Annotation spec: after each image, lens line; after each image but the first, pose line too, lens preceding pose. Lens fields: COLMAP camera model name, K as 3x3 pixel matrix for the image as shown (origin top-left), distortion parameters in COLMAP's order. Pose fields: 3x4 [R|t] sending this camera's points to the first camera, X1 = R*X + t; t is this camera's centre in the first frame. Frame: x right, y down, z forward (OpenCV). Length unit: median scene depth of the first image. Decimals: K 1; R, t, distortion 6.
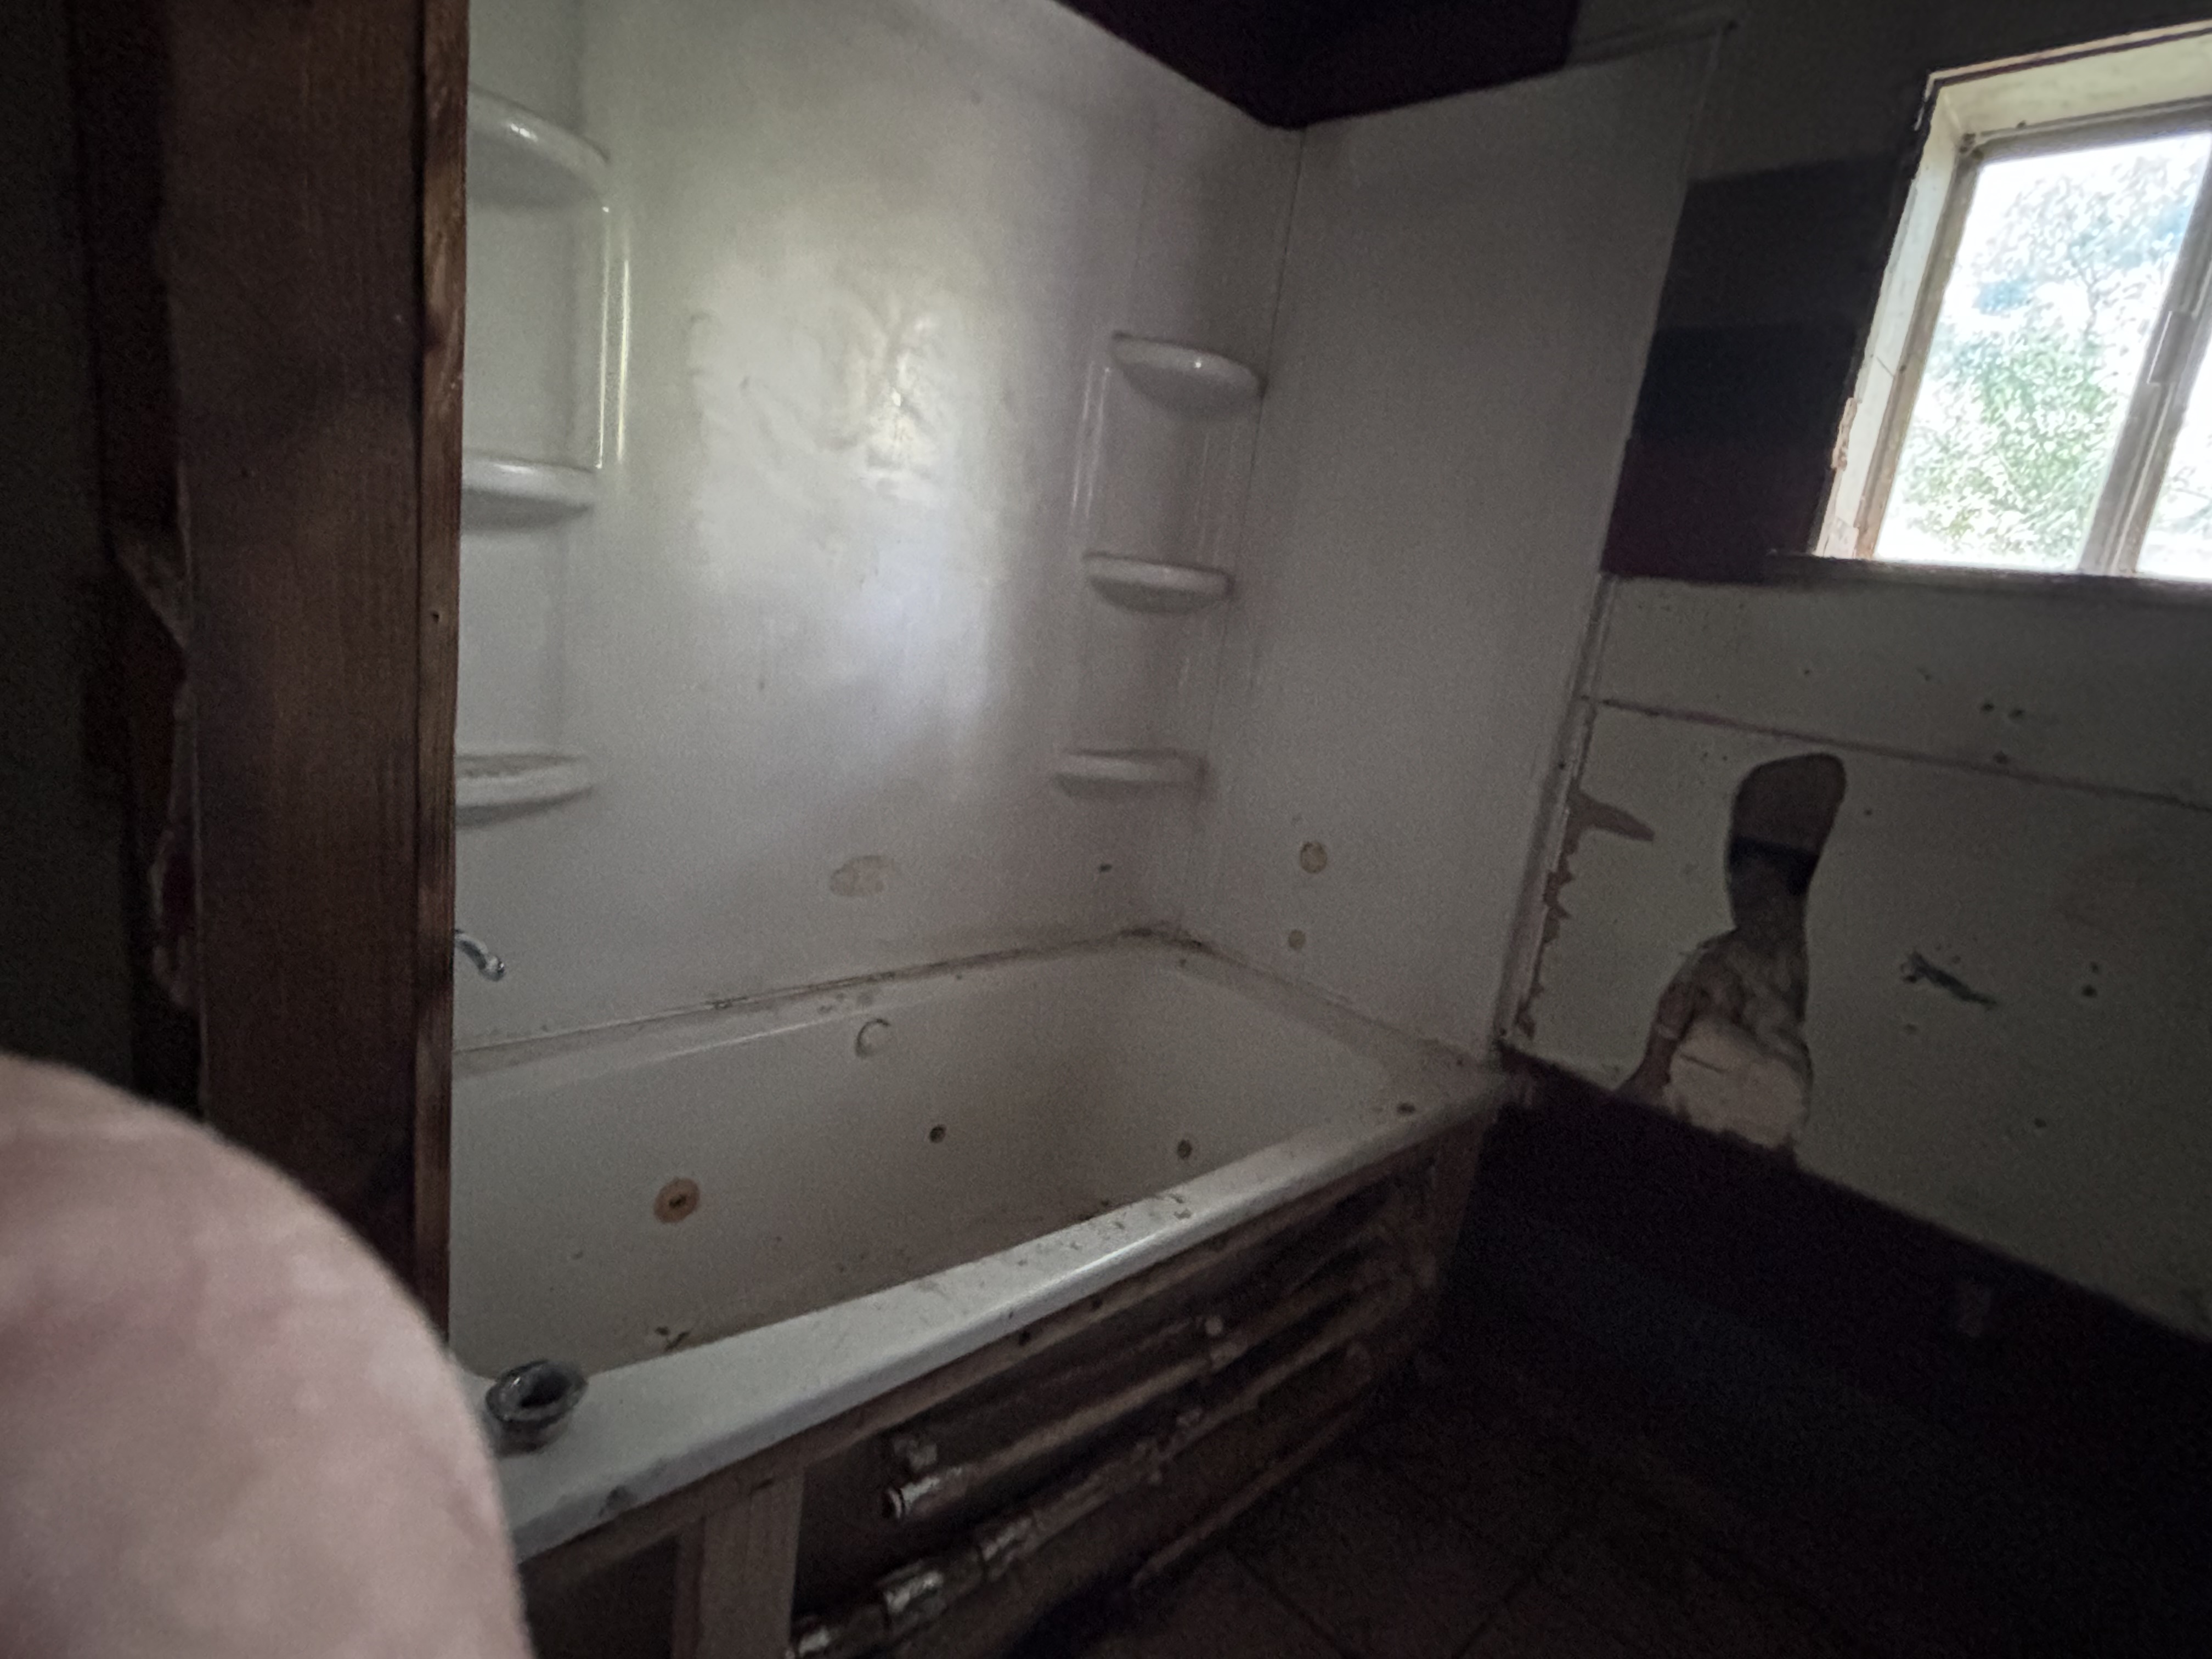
lens RADIAL K [[1083.5, 0, 1106.0], [0, 1083.5, 829.5], [0, 0, 1]] dist [0.007922, -0.015111]
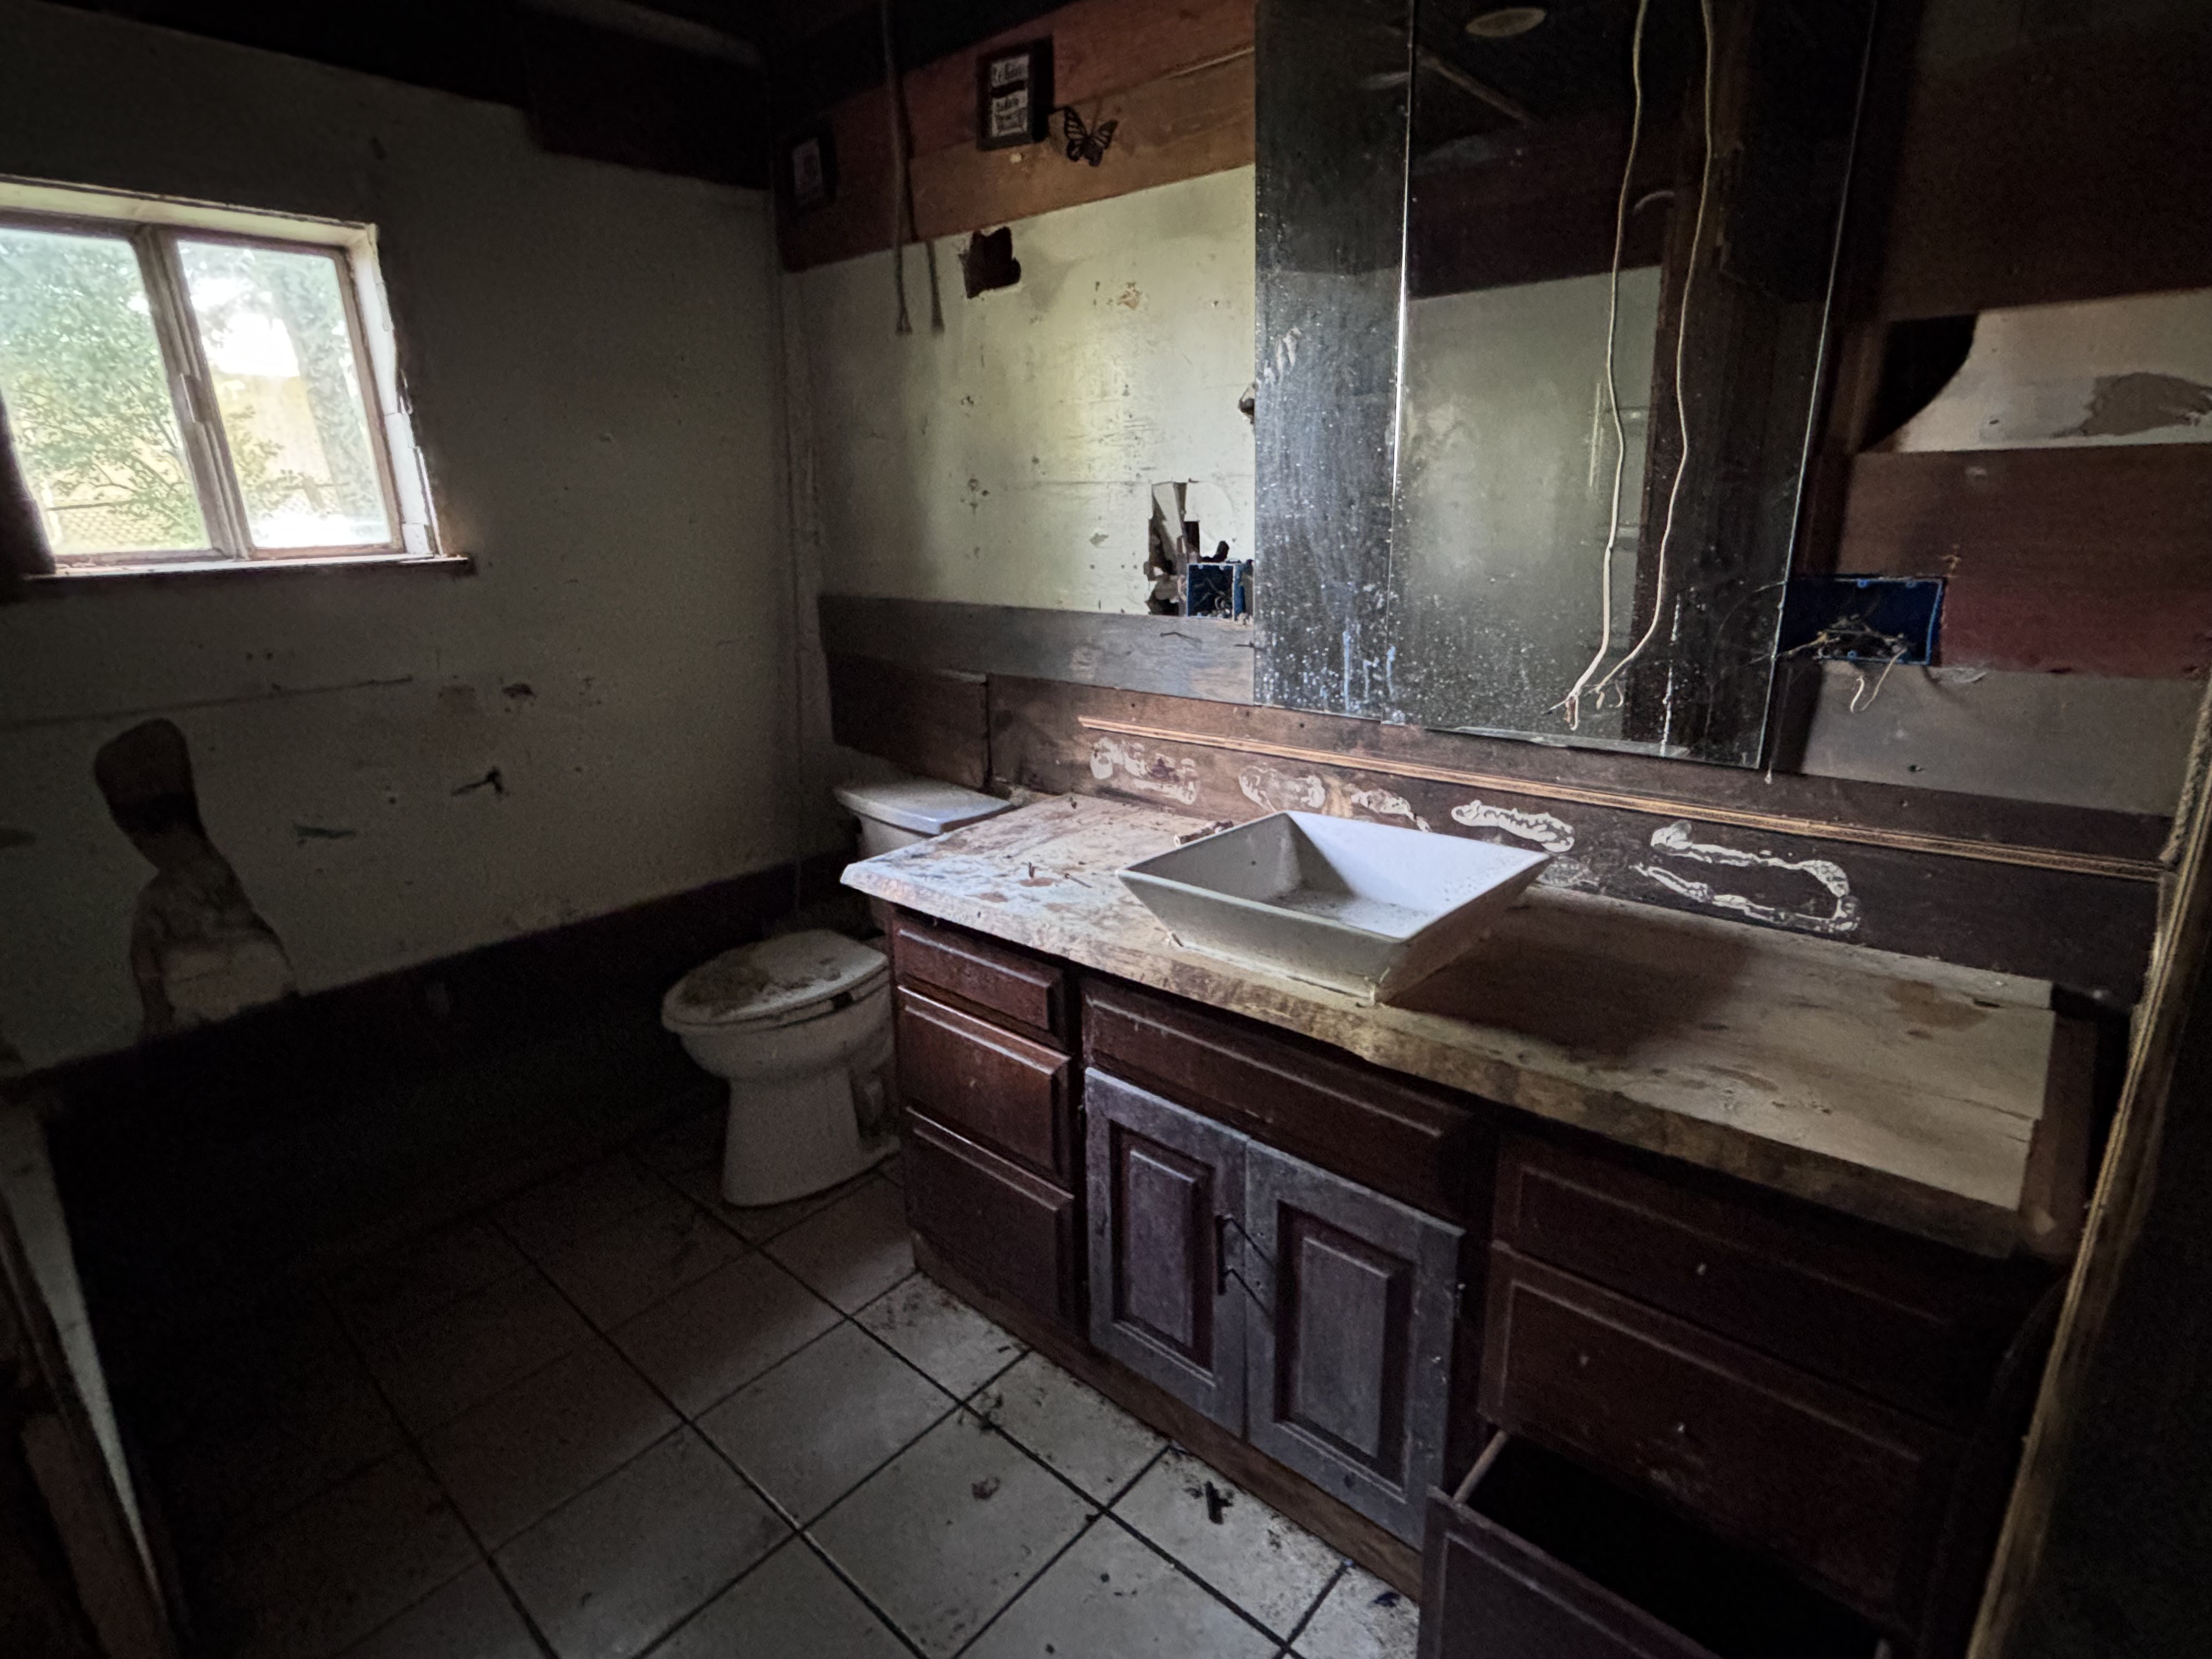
lens RADIAL K [[1083.5, 0, 1106.0], [0, 1083.5, 829.5], [0, 0, 1]] dist [0.007922, -0.015111]
pose [[-0.085907, -0.412790, 0.906766, -0.611573], [0.232257, 0.876757, 0.421133, -0.218669], [-0.968853, 0.246781, 0.020554, -0.086663]]
